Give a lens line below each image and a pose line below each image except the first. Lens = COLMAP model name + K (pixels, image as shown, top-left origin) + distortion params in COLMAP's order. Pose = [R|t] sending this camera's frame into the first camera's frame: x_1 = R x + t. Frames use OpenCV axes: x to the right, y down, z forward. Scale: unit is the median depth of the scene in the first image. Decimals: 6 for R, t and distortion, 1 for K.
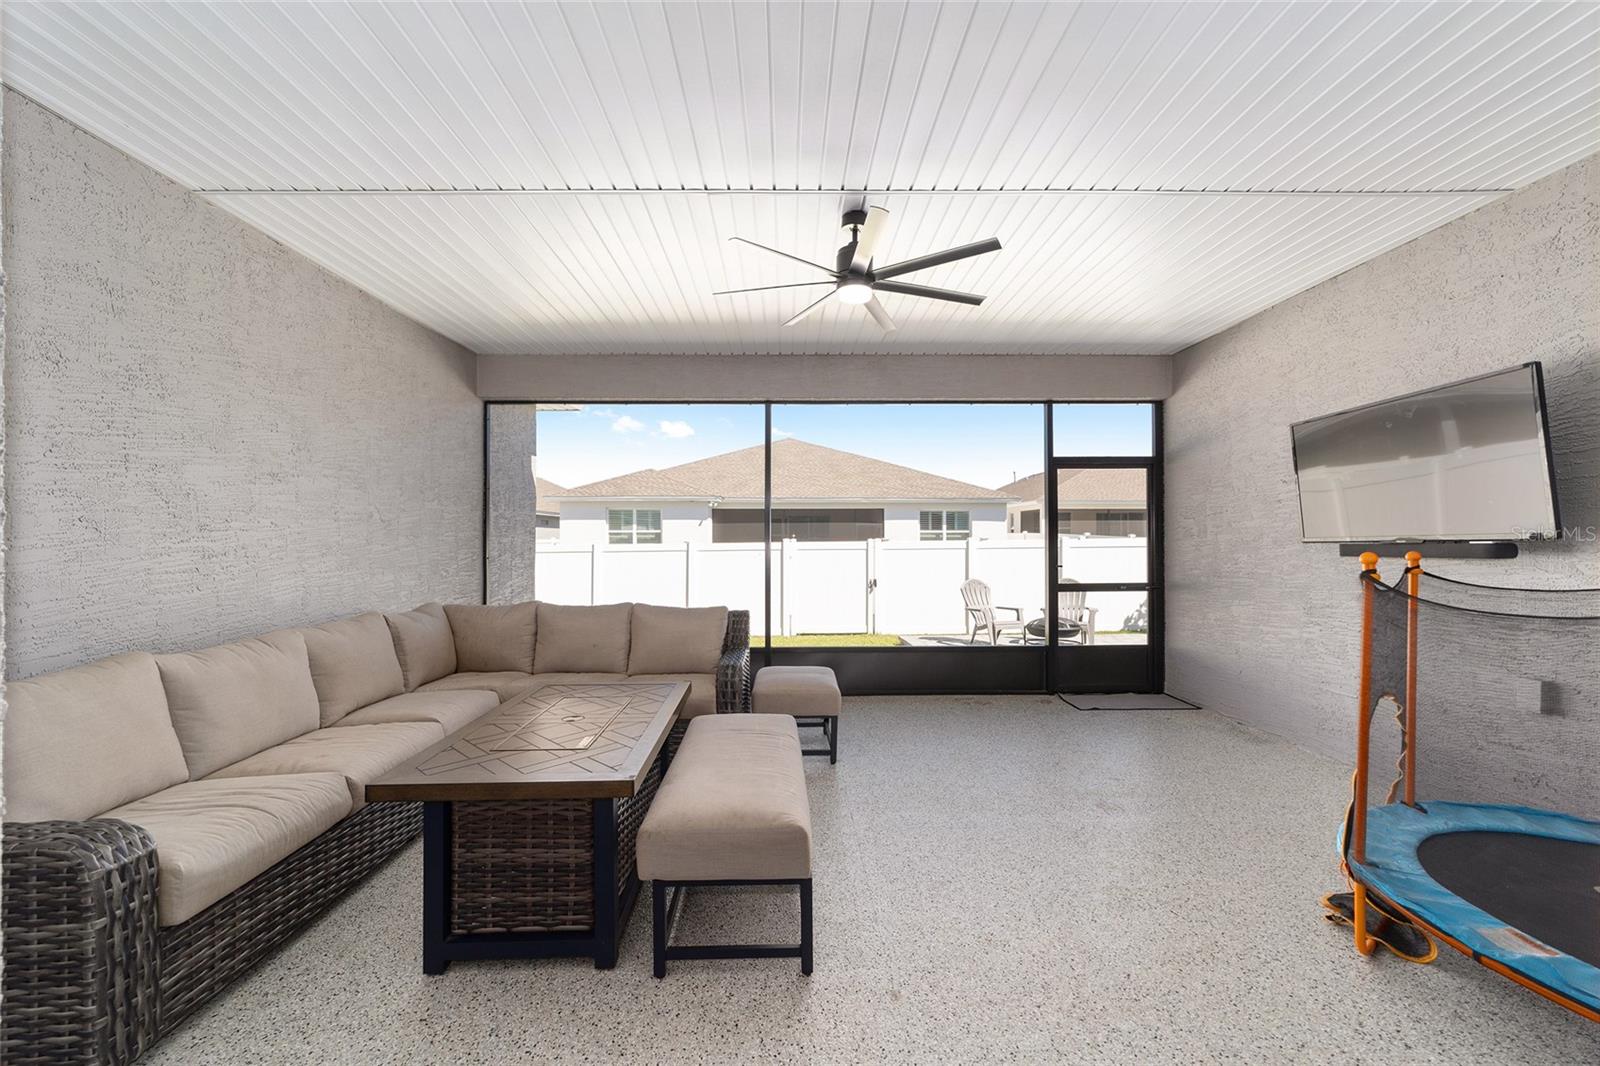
lens RADIAL K [[611.6, 0, 794.1], [0, 611.6, 531.7], [0, 0, 1]] dist [-0.012576, 0.006491]
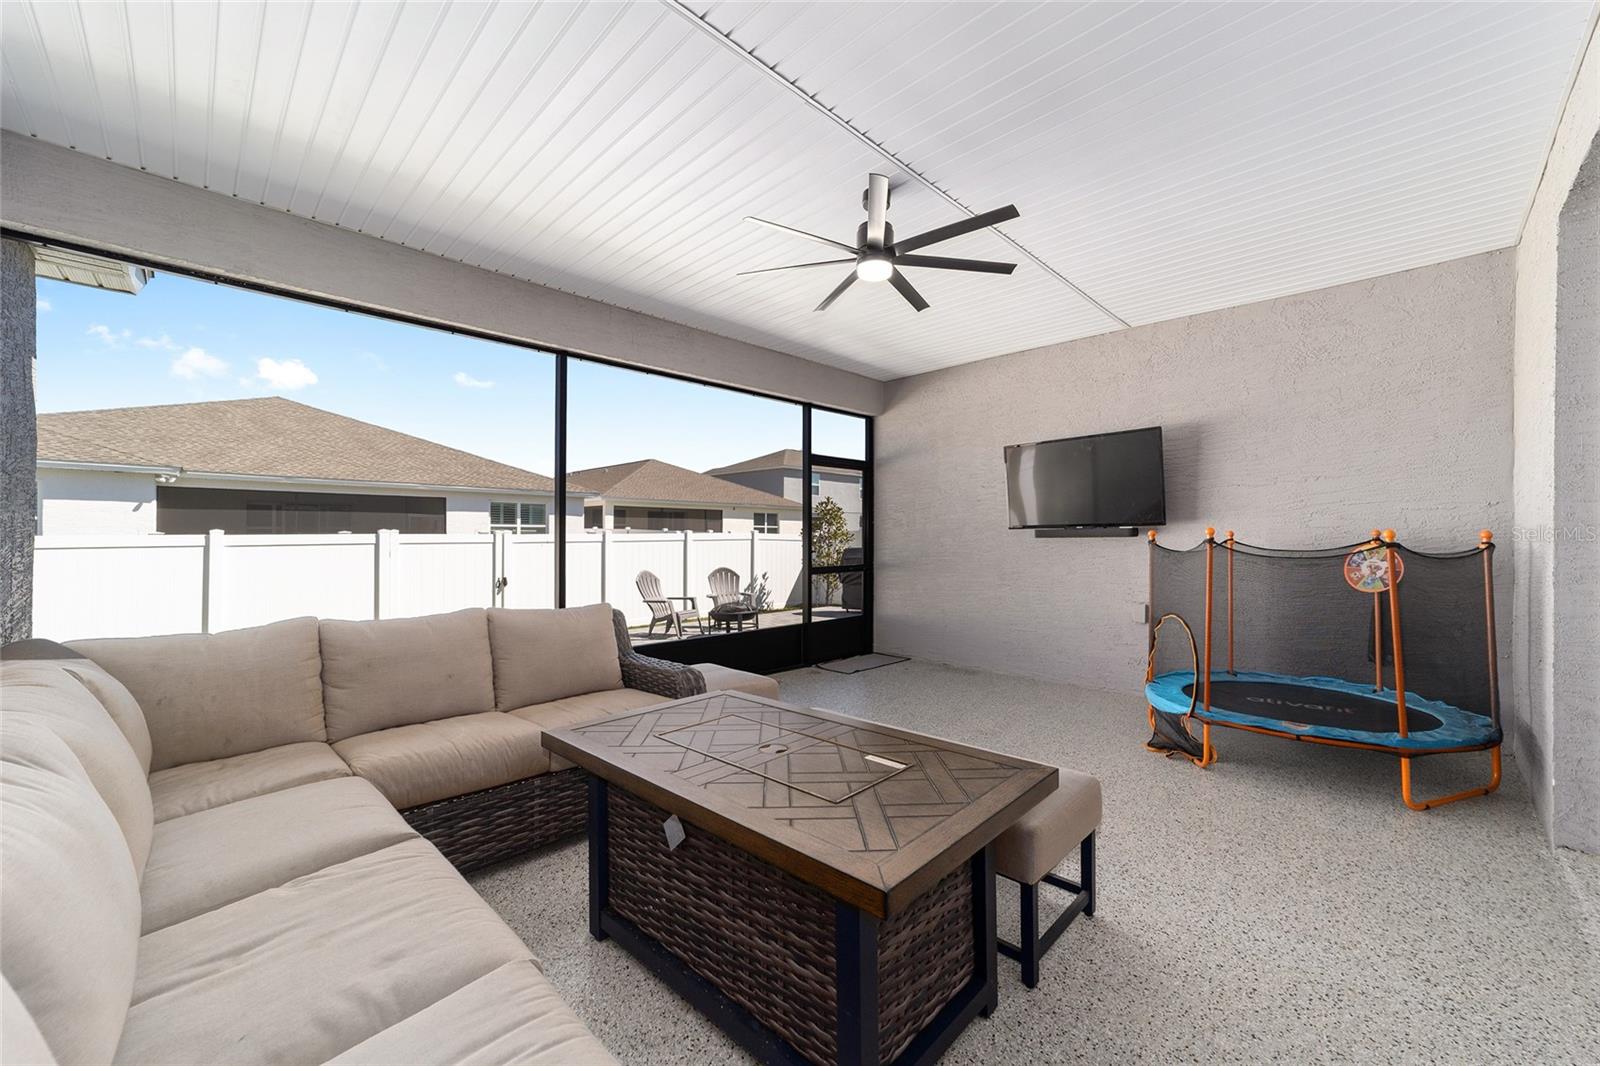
lens RADIAL K [[611.6, 0, 809.6], [0, 611.6, 530.0], [0, 0, 1]] dist [-0.012576, 0.006491]
pose [[0.722732, 0.009797, 0.691059, -0.345083], [-0.010699, 0.999938, -0.002987, 0.019915], [-0.691046, -0.005235, 0.722792, 0.184264]]
